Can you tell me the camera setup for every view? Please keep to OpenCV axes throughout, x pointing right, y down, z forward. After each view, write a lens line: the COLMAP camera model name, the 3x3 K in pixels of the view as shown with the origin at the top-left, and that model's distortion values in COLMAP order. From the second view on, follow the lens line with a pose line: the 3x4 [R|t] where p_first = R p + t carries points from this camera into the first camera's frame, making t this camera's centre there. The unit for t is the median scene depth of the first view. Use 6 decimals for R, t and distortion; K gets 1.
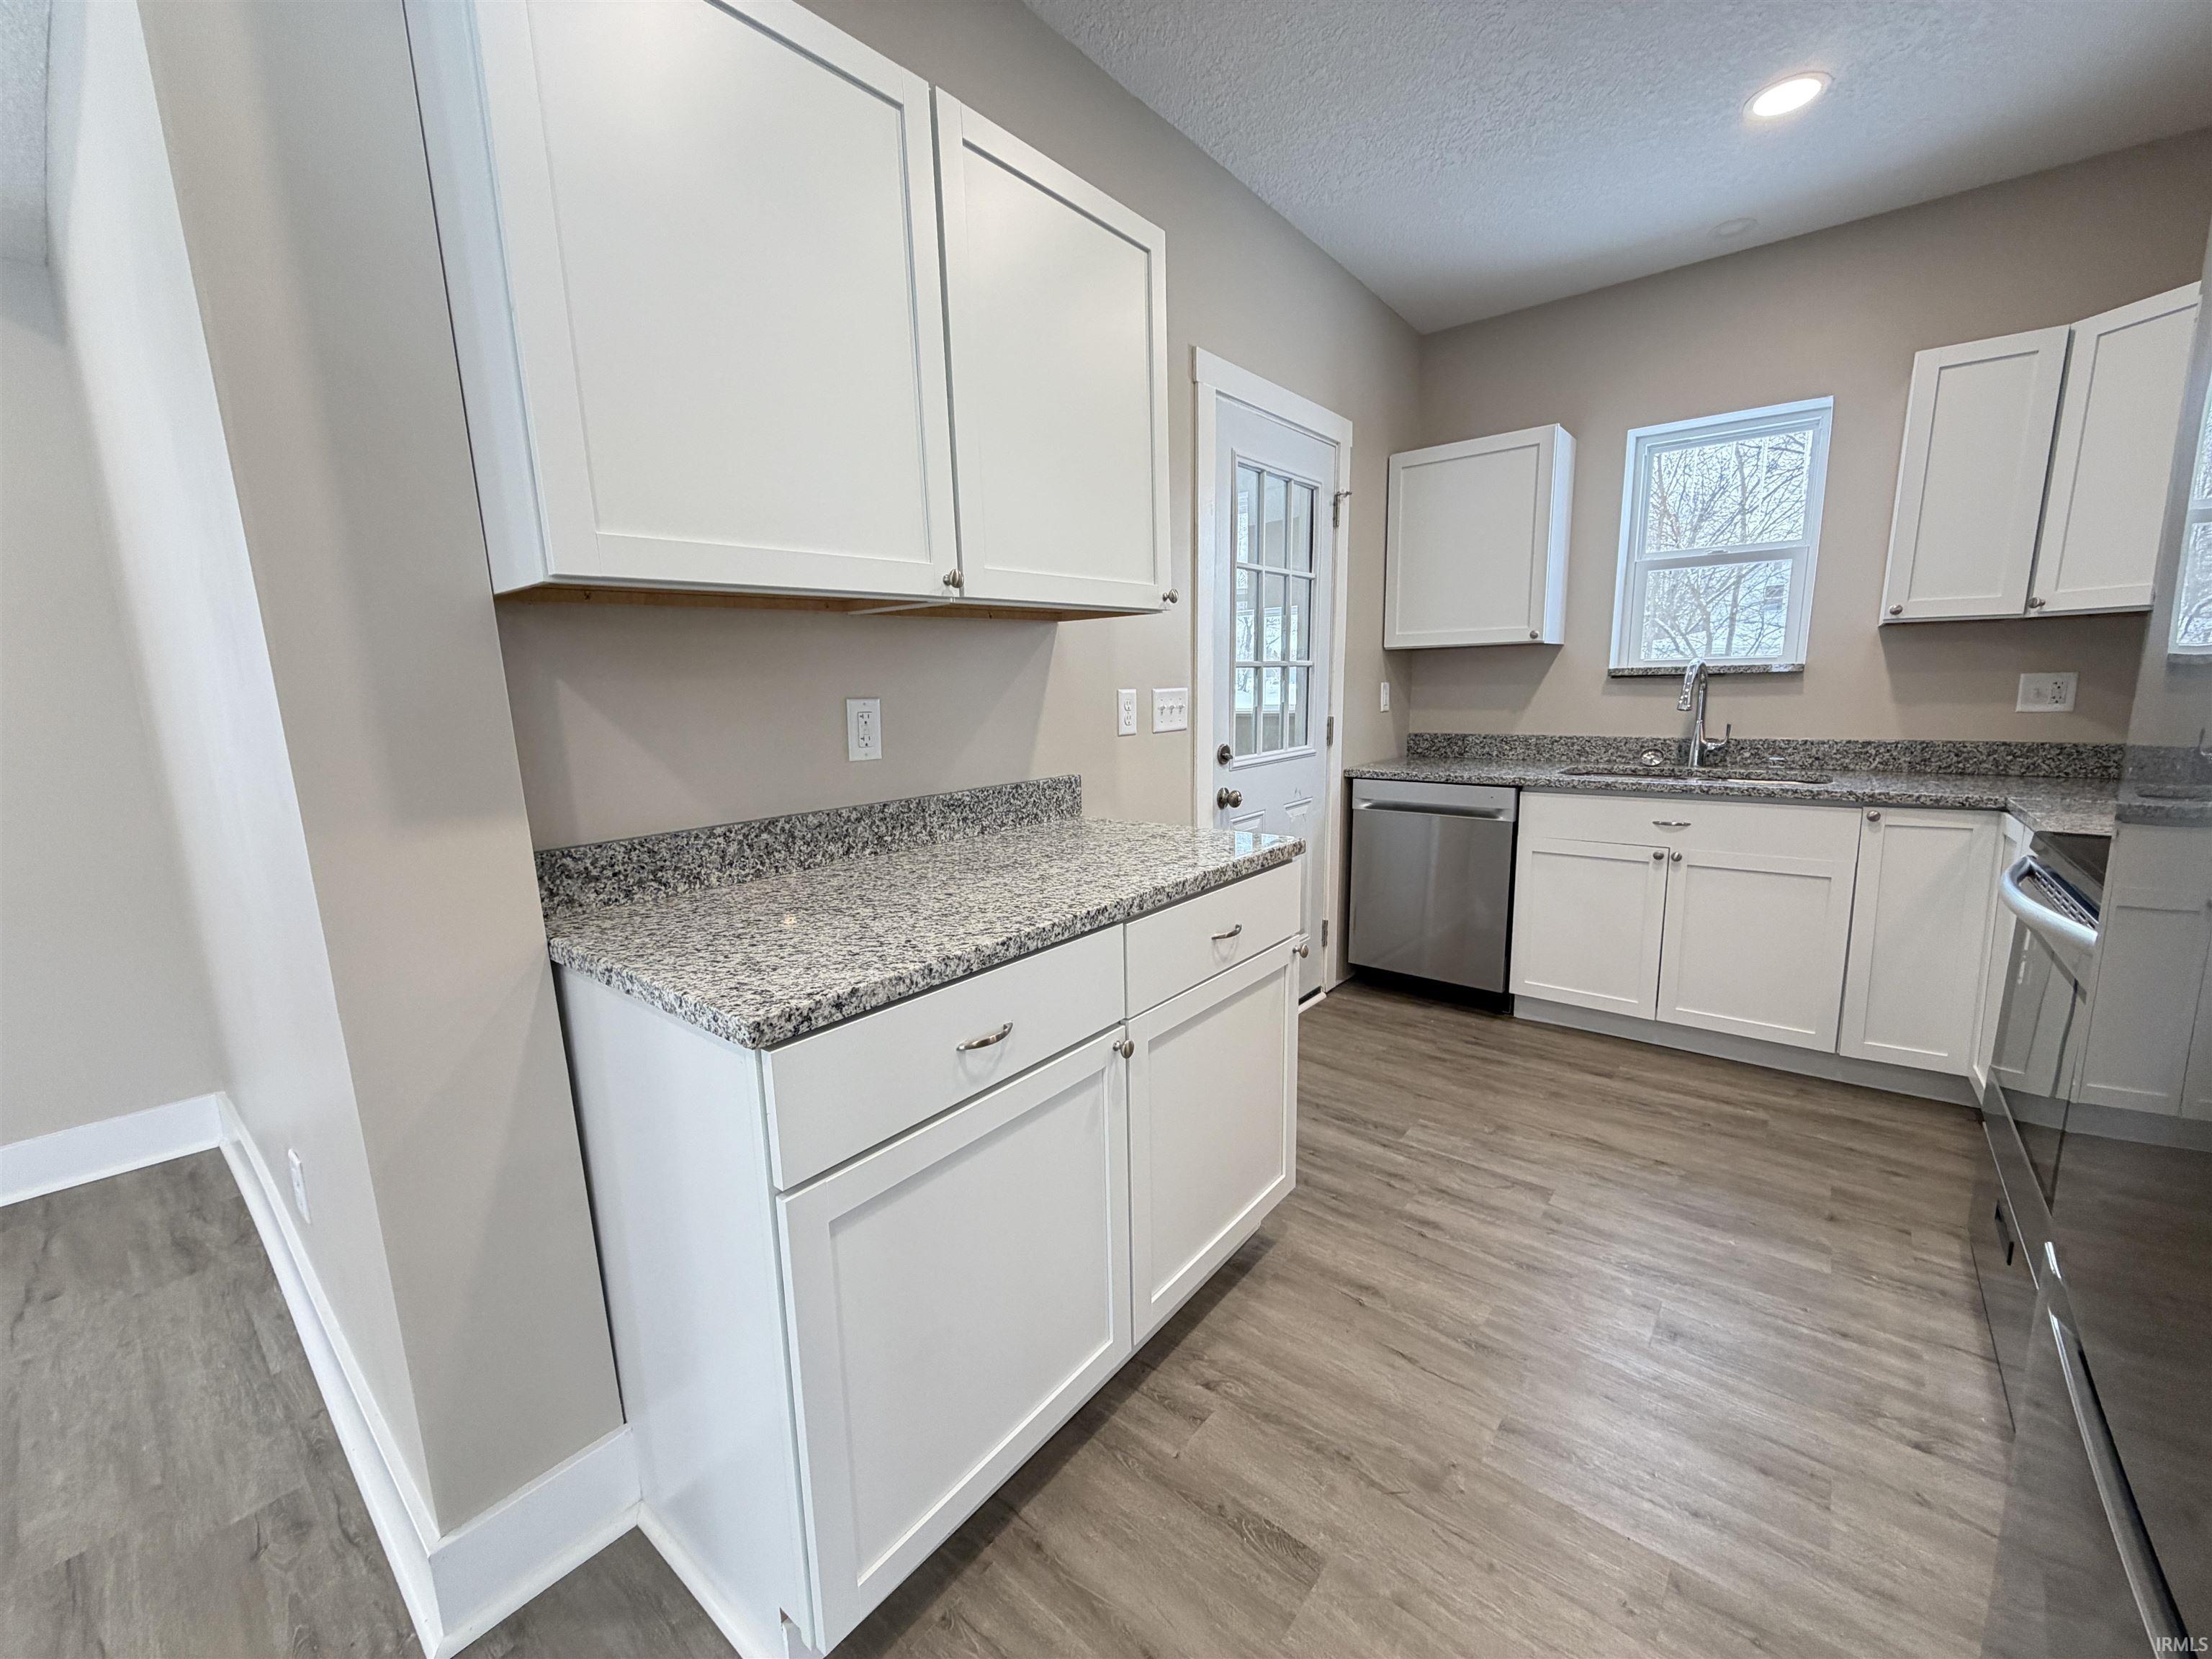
lens RADIAL K [[882.2, 0, 1106.0], [0, 882.2, 829.5], [0, 0, 1]] dist [0.002953, 0.000174]
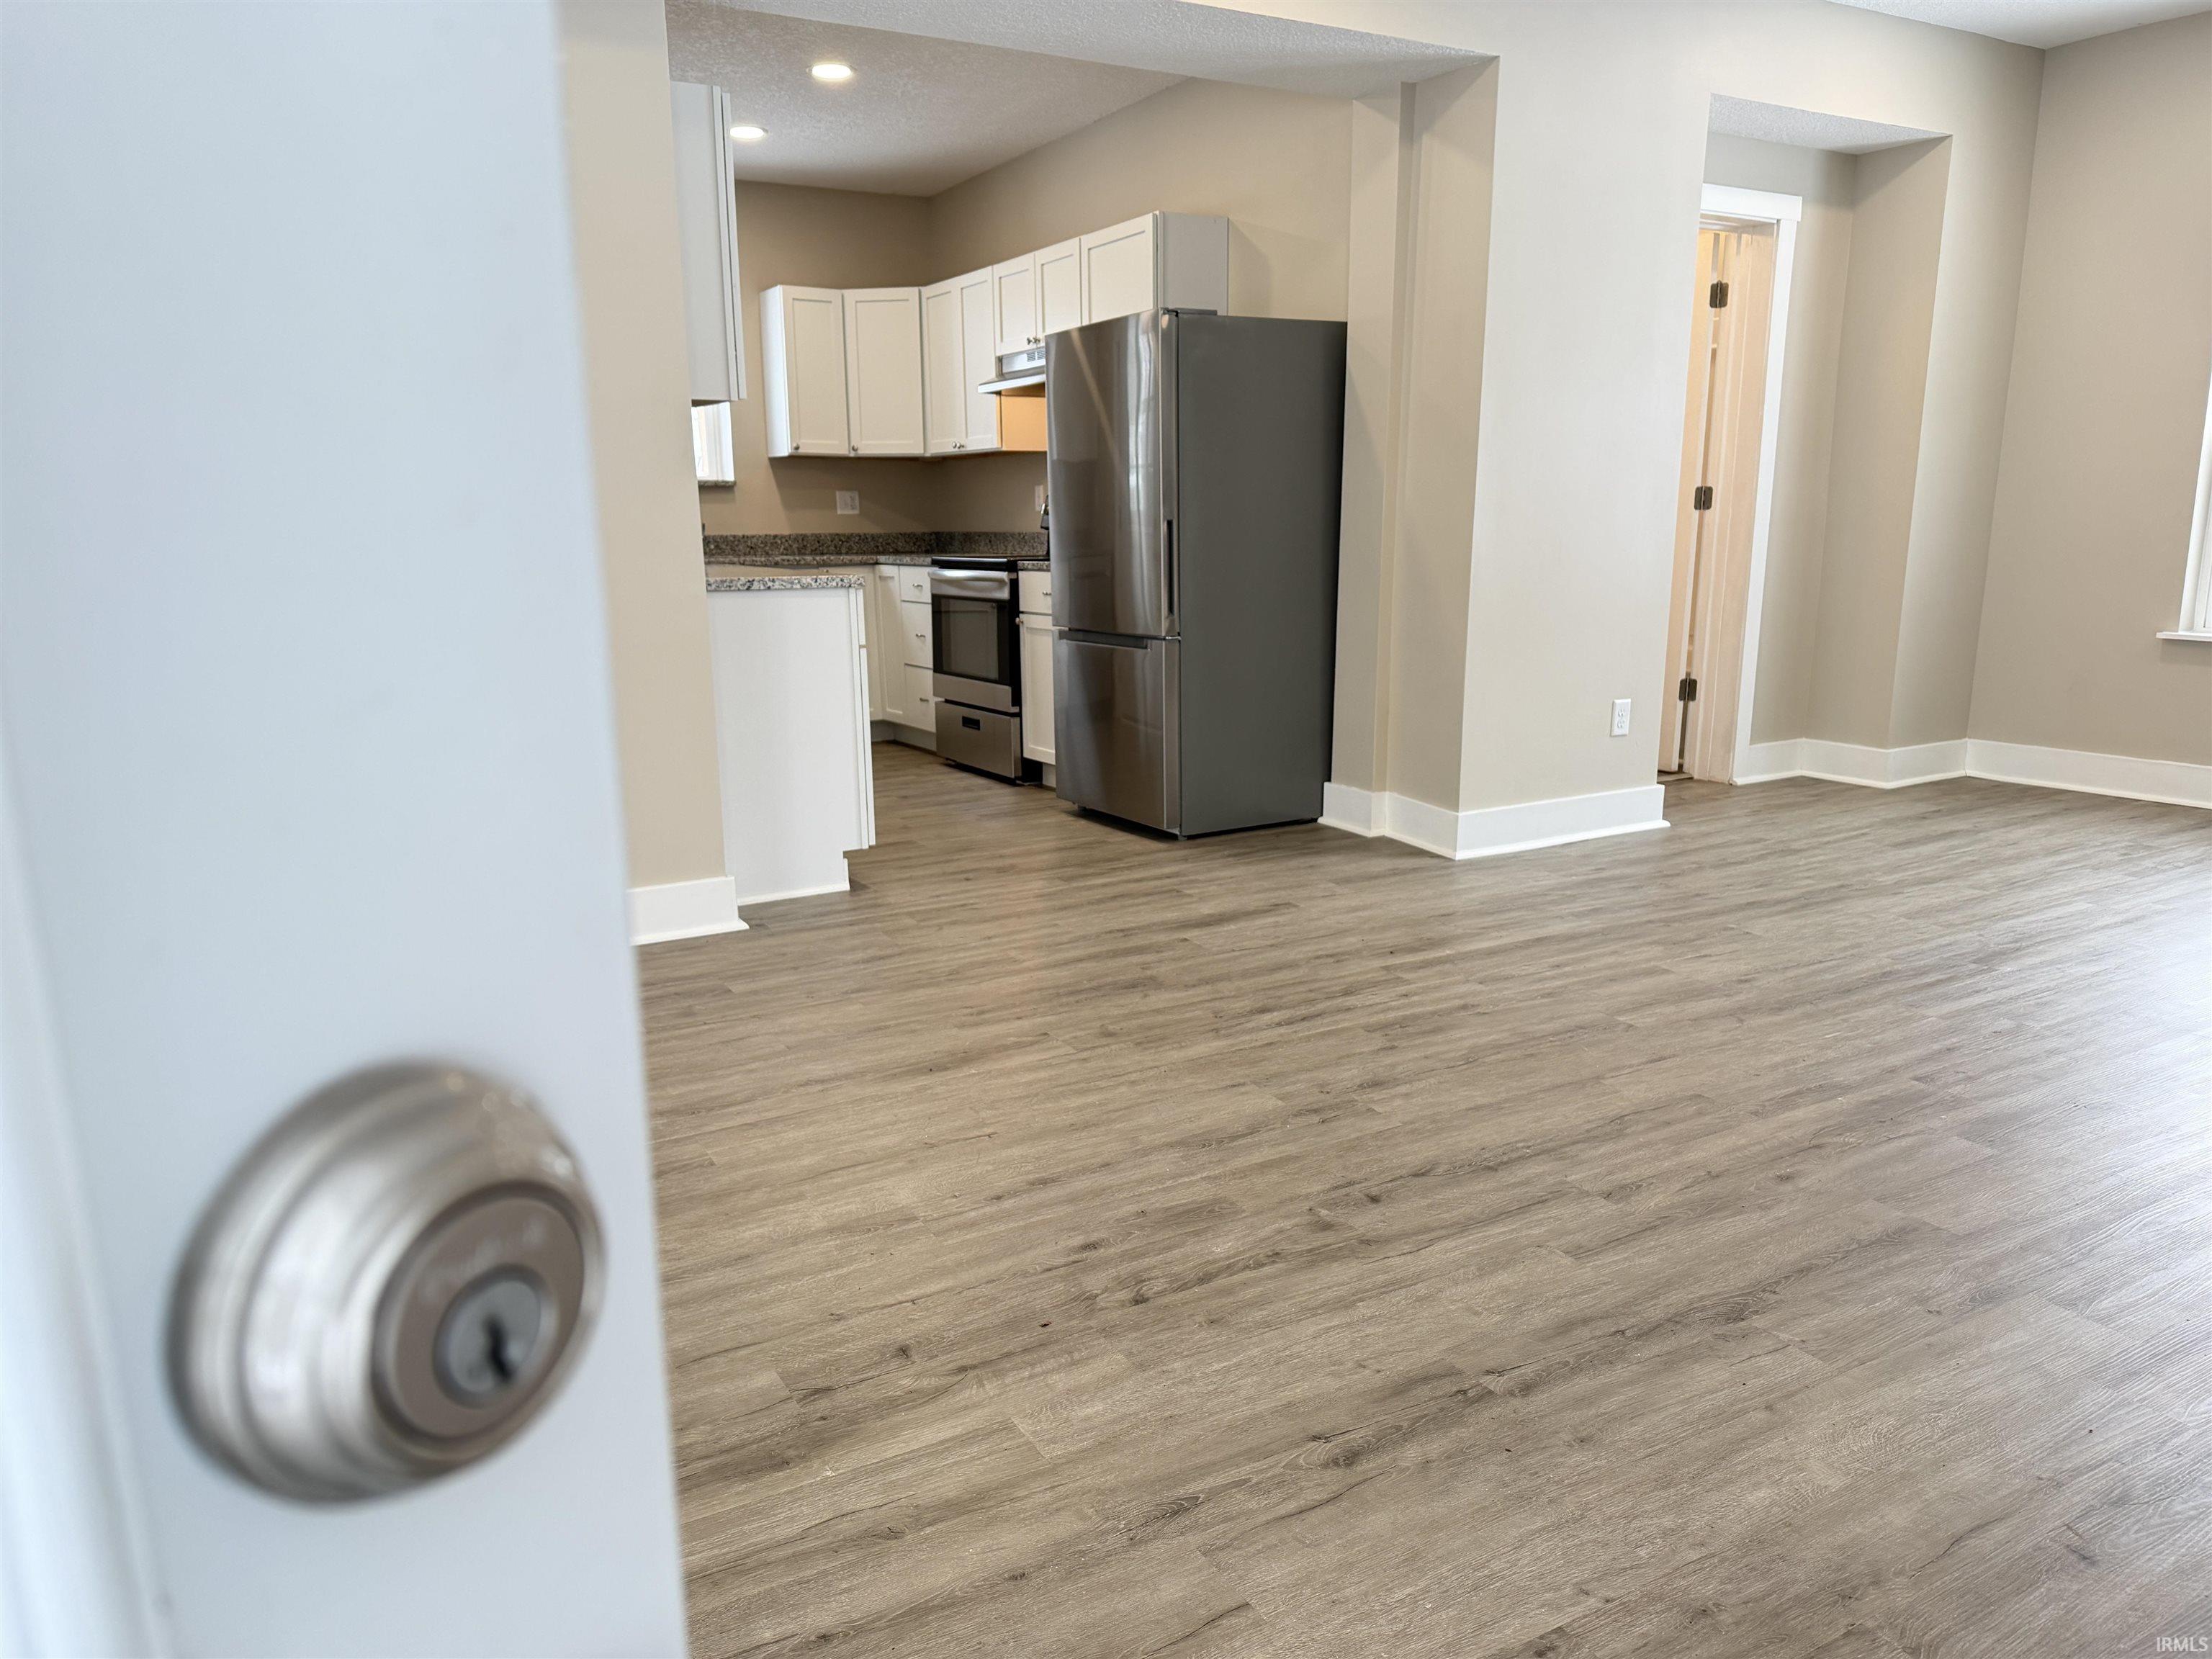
lens RADIAL K [[1529.0, 0, 1095.2], [0, 1529.0, 835.5], [0, 0, 1]] dist [0.201678, -0.415018]
pose [[0.357164, -0.172619, 0.917952, -1.455353], [0.159024, 0.979664, 0.122350, 0.165034], [-0.920405, 0.102278, 0.377351, -0.443090]]
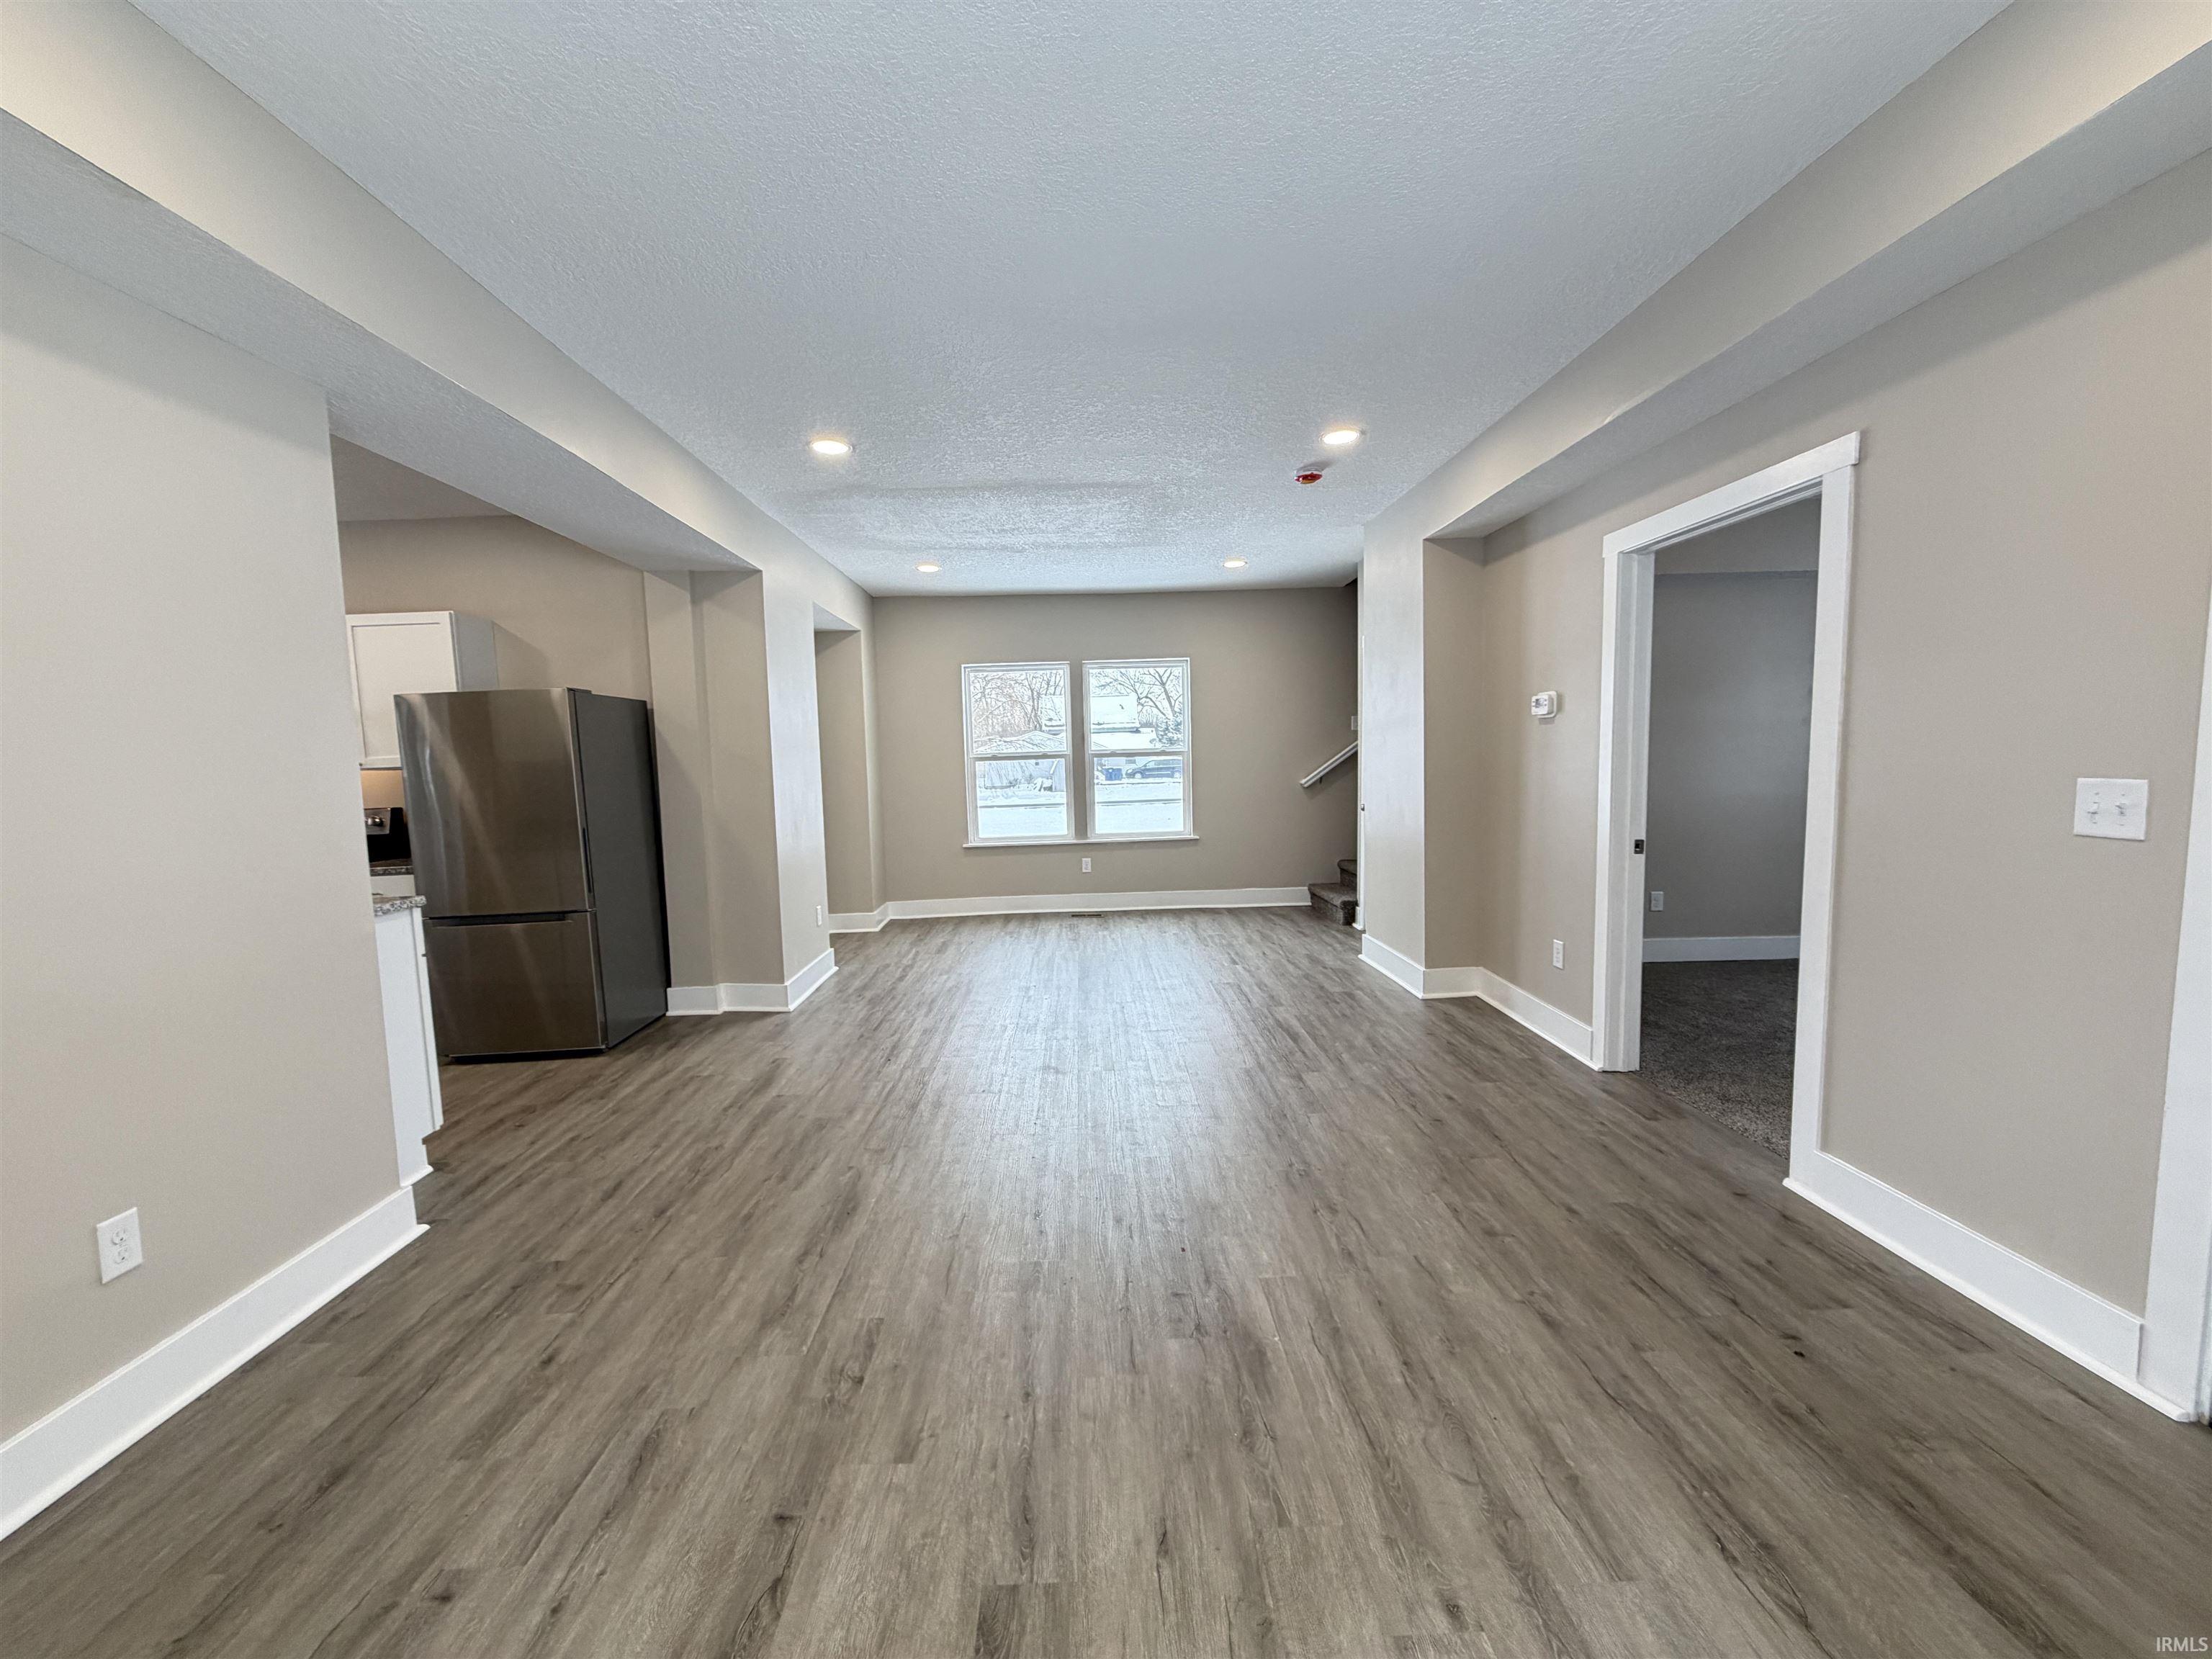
lens RADIAL K [[881.4, 0, 1099.2], [0, 881.4, 831.7], [0, 0, 1]] dist [0.000627, -0.000119]
pose [[-0.656887, -0.016659, 0.753805, -1.374875], [0.174990, 0.969090, 0.173908, -0.044454], [-0.733402, 0.246146, -0.633667, 0.356764]]
